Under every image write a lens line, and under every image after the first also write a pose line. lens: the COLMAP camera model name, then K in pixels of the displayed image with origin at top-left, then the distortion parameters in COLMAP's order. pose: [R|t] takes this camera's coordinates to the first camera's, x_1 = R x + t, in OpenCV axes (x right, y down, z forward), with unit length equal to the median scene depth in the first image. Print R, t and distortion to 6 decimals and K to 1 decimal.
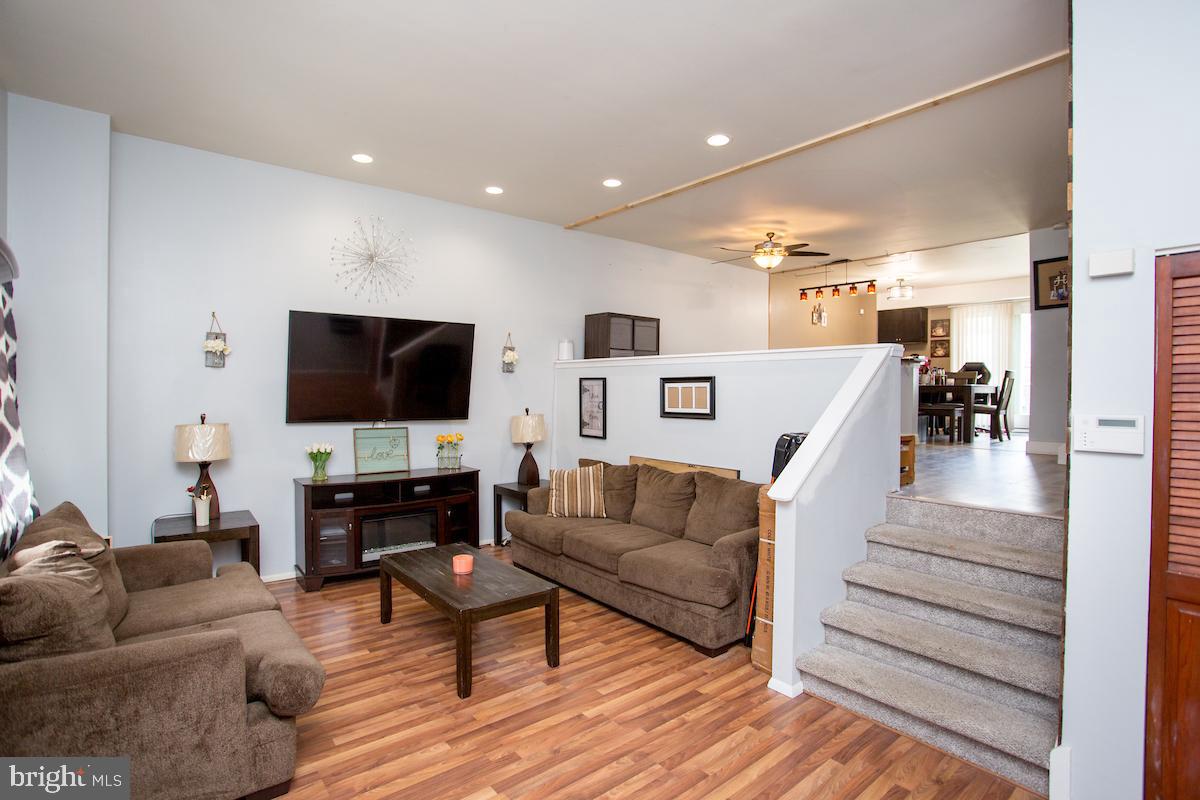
lens RADIAL K [[582.2, 0, 592.9], [0, 582.2, 392.2], [0, 0, 1]] dist [-0.074227, 0.030261]
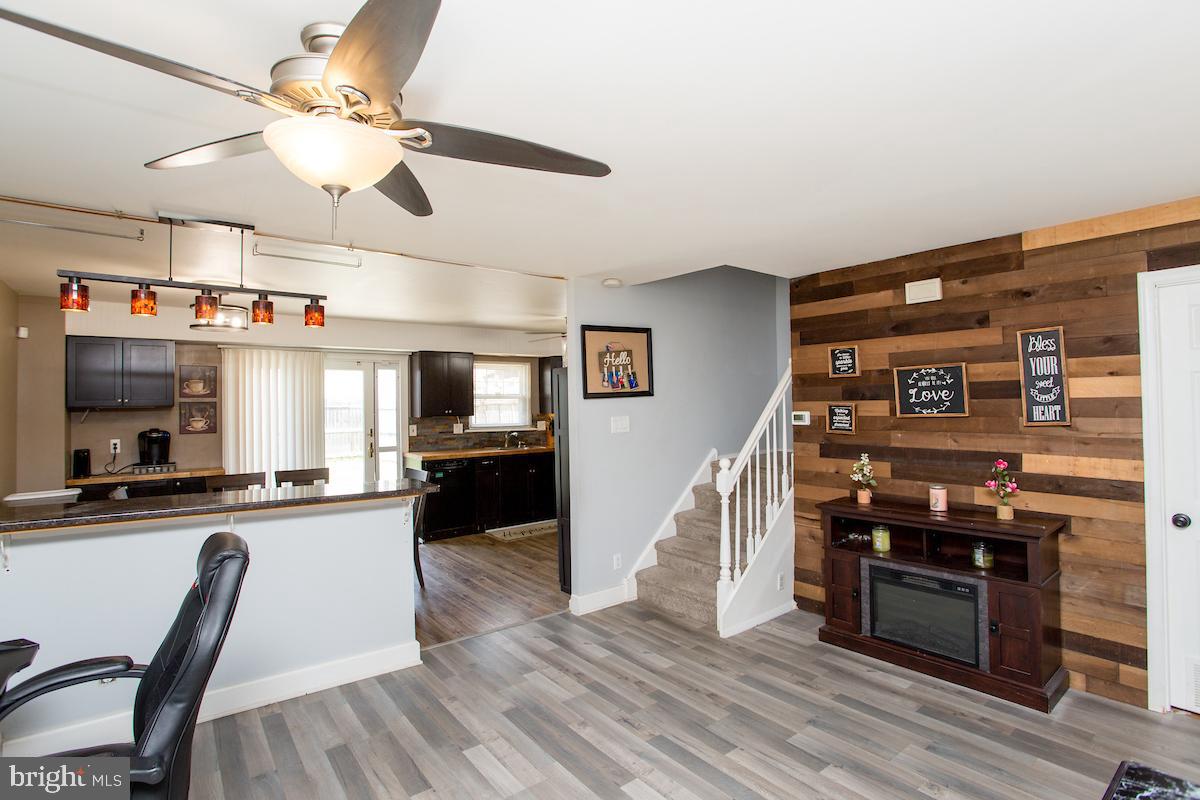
lens RADIAL K [[582.2, 0, 593.3], [0, 582.2, 393.1], [0, 0, 1]] dist [-0.074227, 0.030261]
pose [[0.018687, 0.007659, 0.999796, 0.113954], [0.017237, 0.999820, -0.007982, -0.171147], [-0.999677, 0.017383, 0.018552, 1.139741]]
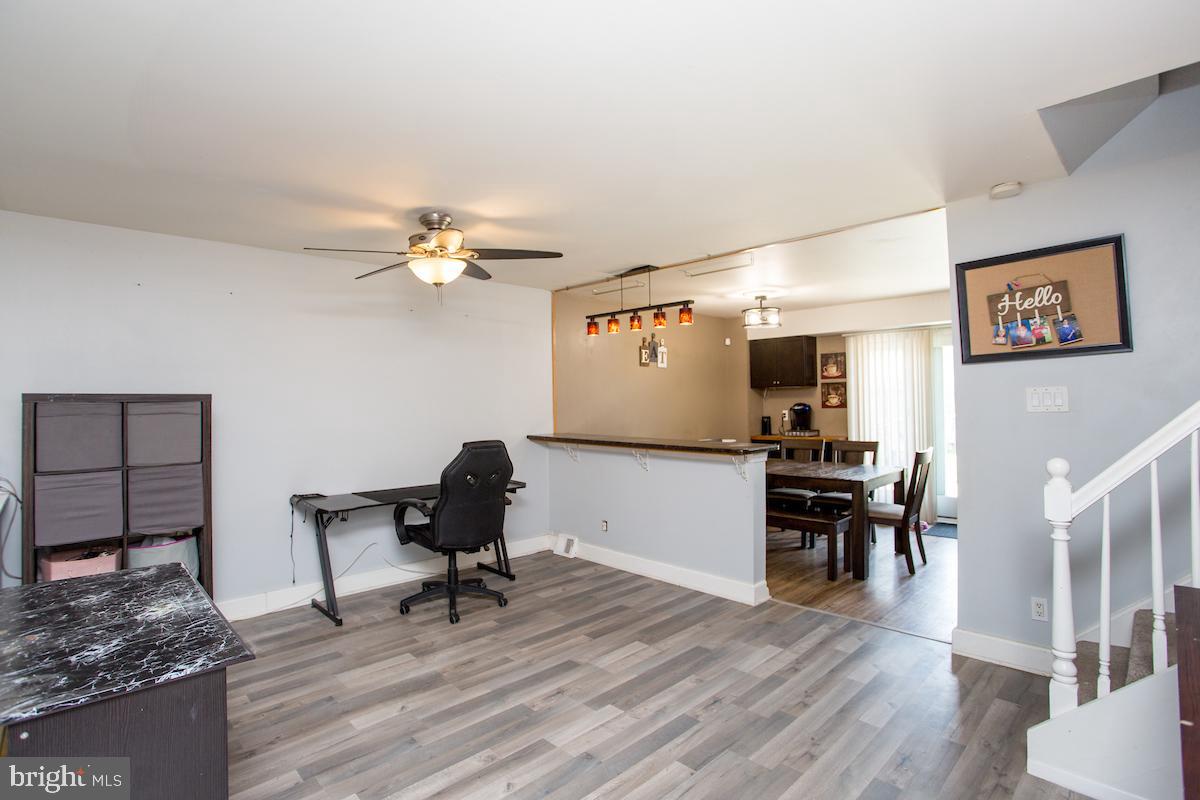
lens RADIAL K [[582.2, 0, 598.5], [0, 582.2, 388.1], [0, 0, 1]] dist [-0.074227, 0.030261]
pose [[0.995367, -0.020979, 0.093832, 0.494966], [0.023719, 0.999321, -0.028186, -0.137600], [-0.093177, 0.030281, 0.995189, 0.628049]]
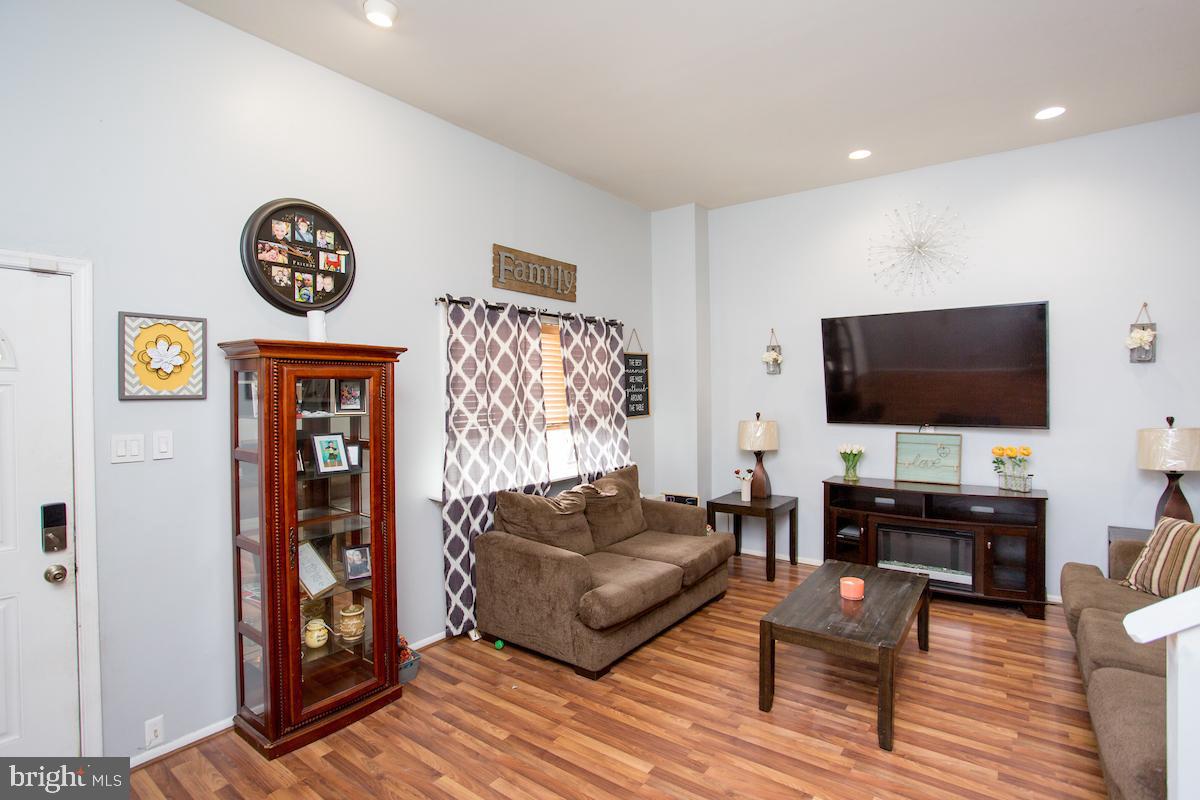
lens RADIAL K [[582.2, 0, 597.7], [0, 582.2, 394.2], [0, 0, 1]] dist [-0.074227, 0.030261]
pose [[0.248715, -0.004091, -0.968568, 0.357972], [0.008324, 0.999963, -0.002086, -0.001334], [0.968541, -0.007543, 0.248740, 0.273597]]
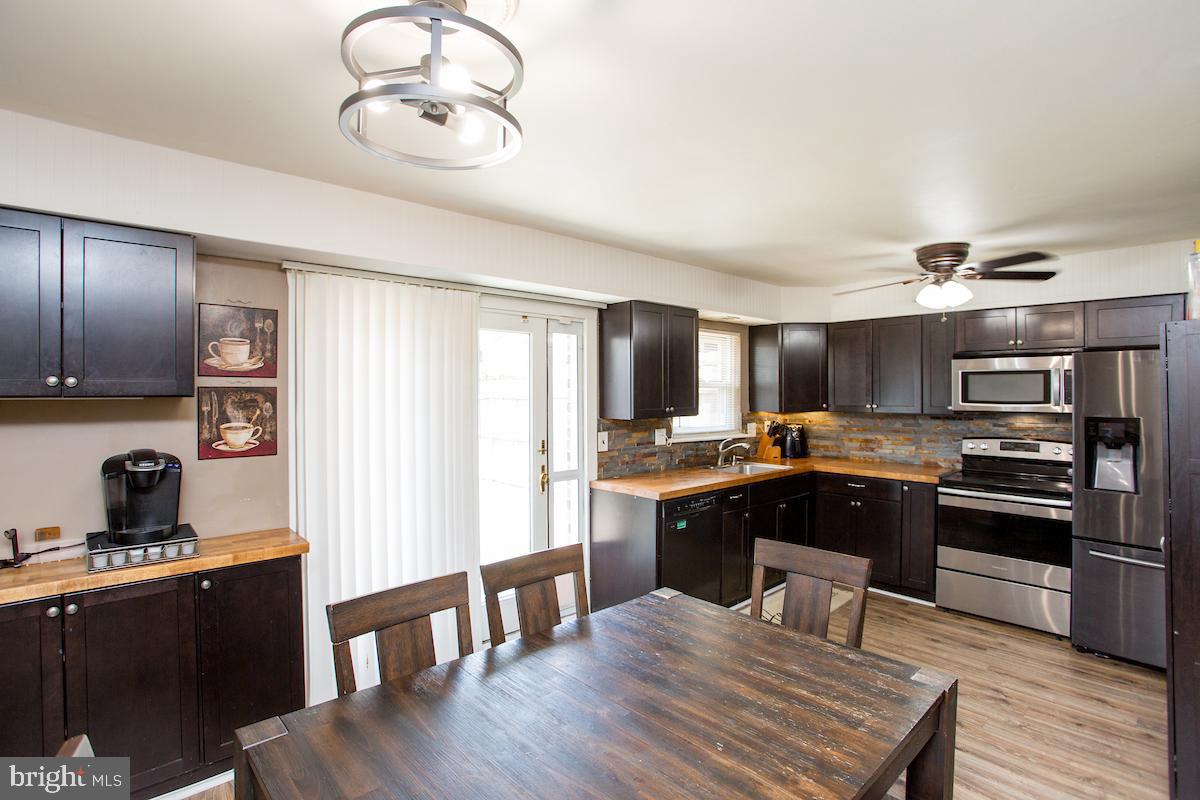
lens RADIAL K [[582.2, 0, 596.1], [0, 582.2, 394.5], [0, 0, 1]] dist [-0.074227, 0.030261]
pose [[-0.063635, -0.010981, 0.997913, 0.665338], [0.004495, 0.999926, 0.011290, -0.173321], [-0.997963, 0.005204, -0.063581, 1.630858]]
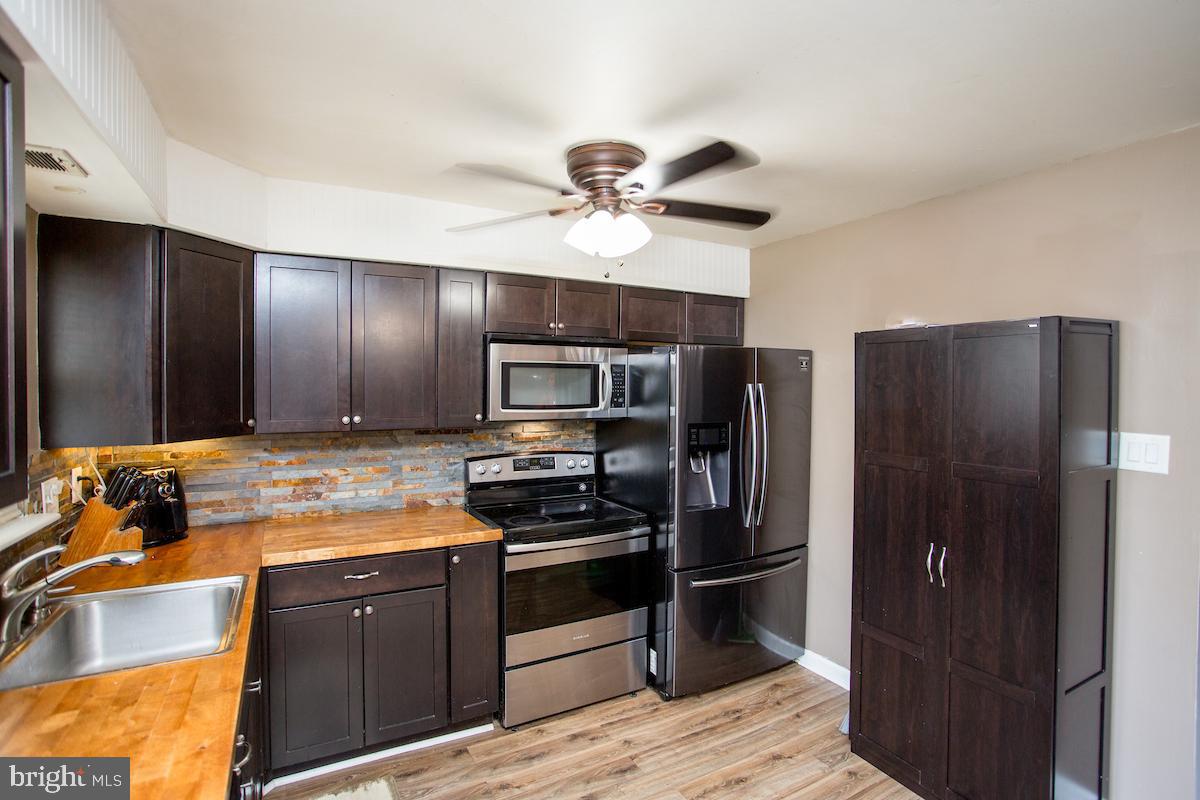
lens RADIAL K [[582.2, 0, 597.4], [0, 582.2, 393.2], [0, 0, 1]] dist [-0.074227, 0.030261]
pose [[-0.984487, -0.010199, 0.175158, 1.230575], [-0.007221, 0.999819, 0.017629, -0.175395], [-0.175306, 0.016091, -0.984382, 1.588951]]
